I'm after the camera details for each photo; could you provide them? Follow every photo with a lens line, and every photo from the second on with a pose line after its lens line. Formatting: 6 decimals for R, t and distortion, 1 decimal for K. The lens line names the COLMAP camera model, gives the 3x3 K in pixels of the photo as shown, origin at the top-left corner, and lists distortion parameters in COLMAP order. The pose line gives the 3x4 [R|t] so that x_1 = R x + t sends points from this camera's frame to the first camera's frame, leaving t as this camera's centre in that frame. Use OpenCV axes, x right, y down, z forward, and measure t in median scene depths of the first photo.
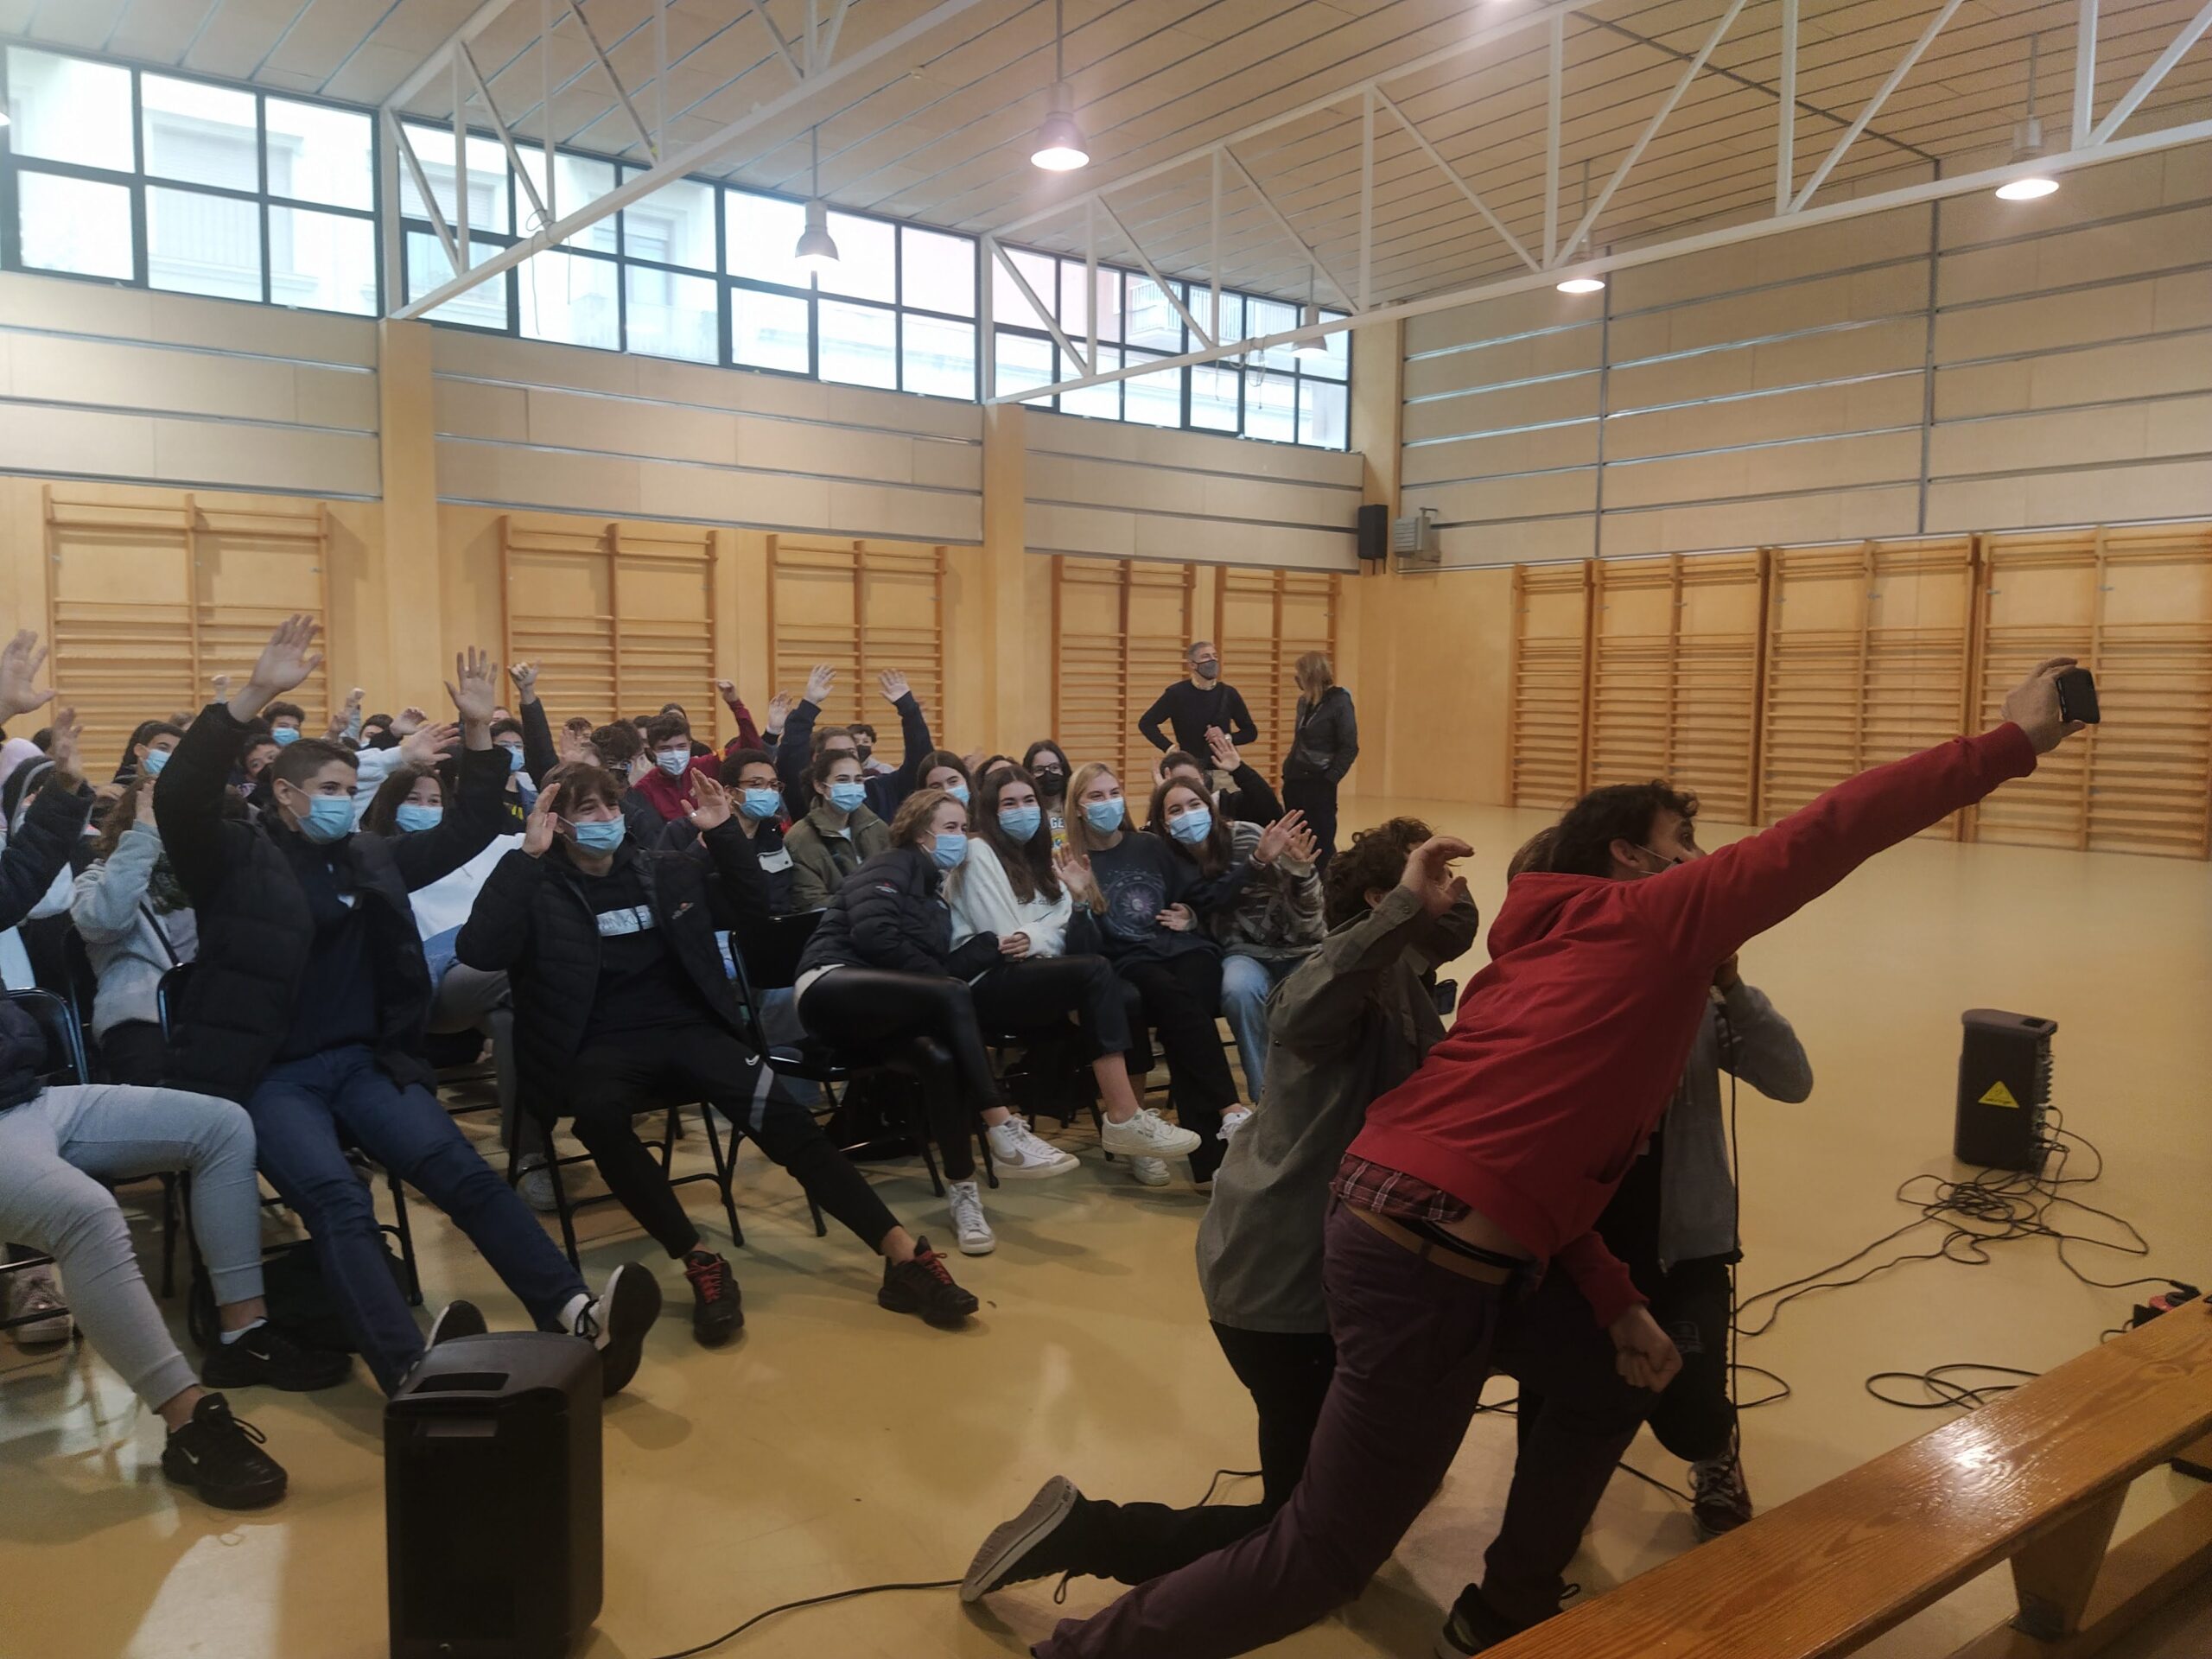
lens RADIAL K [[1597.0, 0, 1088.5], [0, 1597.0, 819.5], [0, 0, 1]] dist [0.046908, -0.060232]
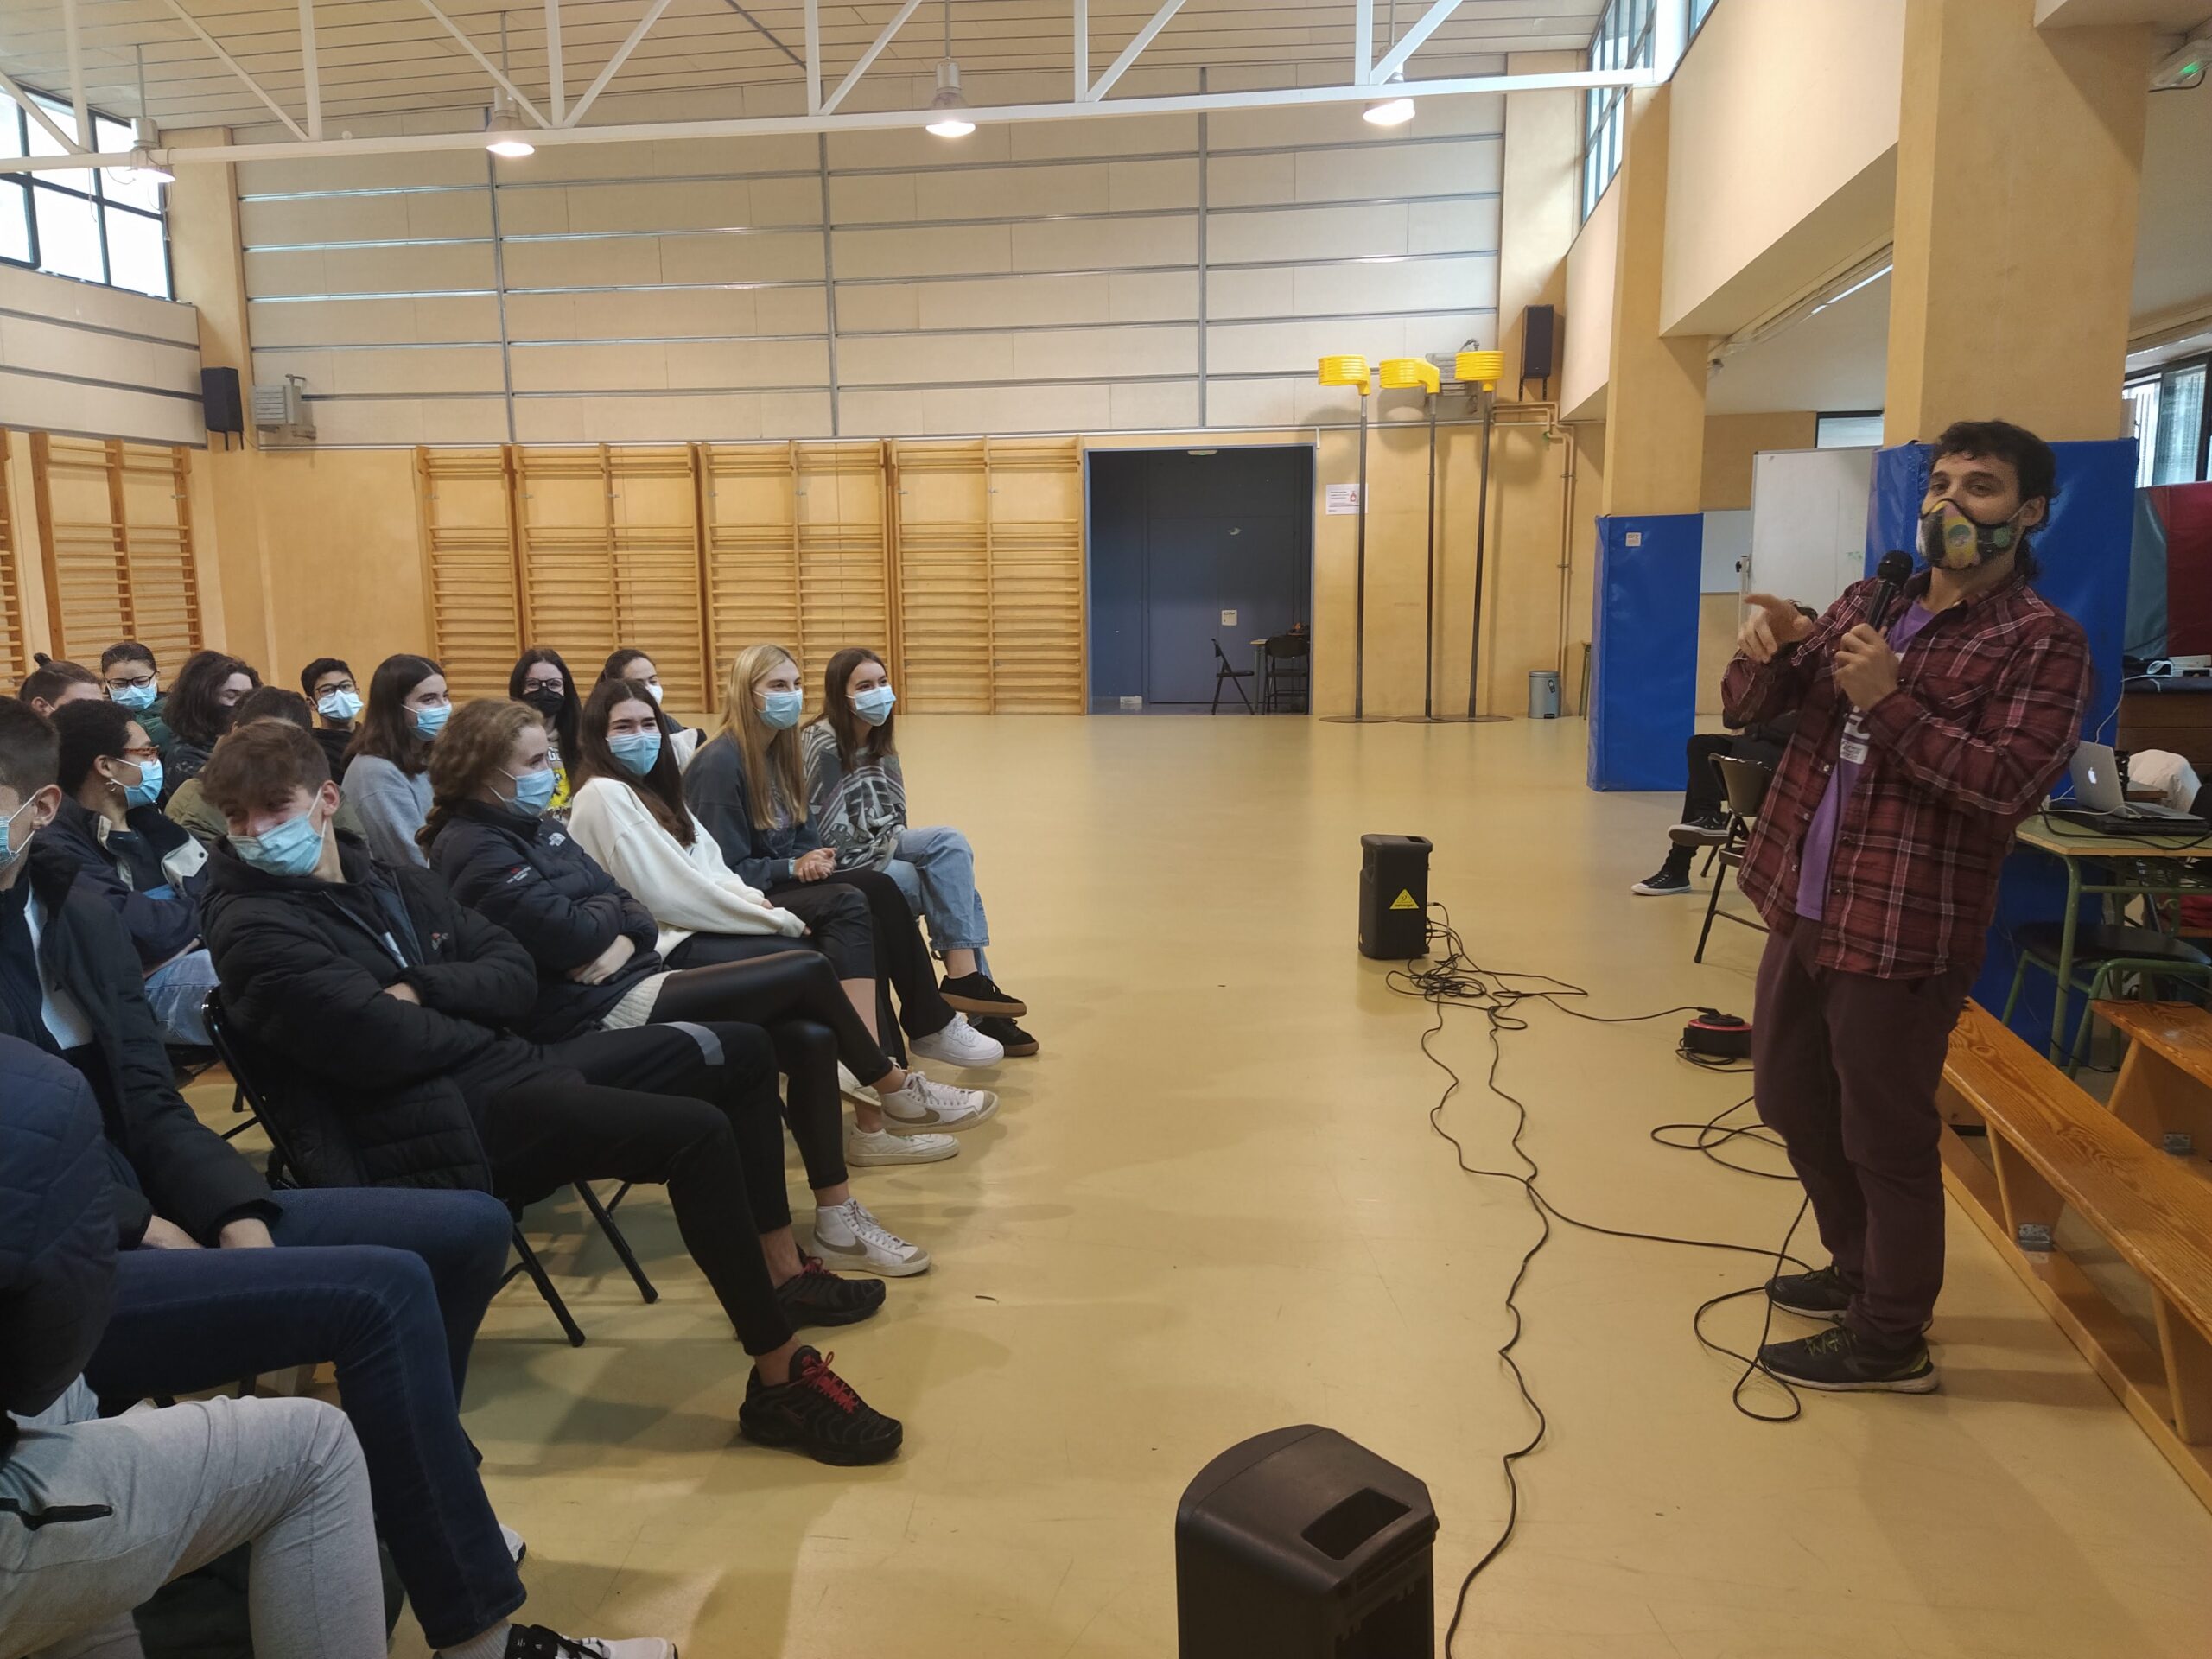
lens RADIAL K [[1597.0, 0, 1105.0], [0, 1597.0, 846.6], [0, 0, 1]] dist [0.046908, -0.060232]
pose [[0.737975, -0.123645, 0.663404, -0.096309], [0.068547, 0.991721, 0.108585, -0.005174], [-0.671338, -0.034658, 0.740340, 0.049401]]
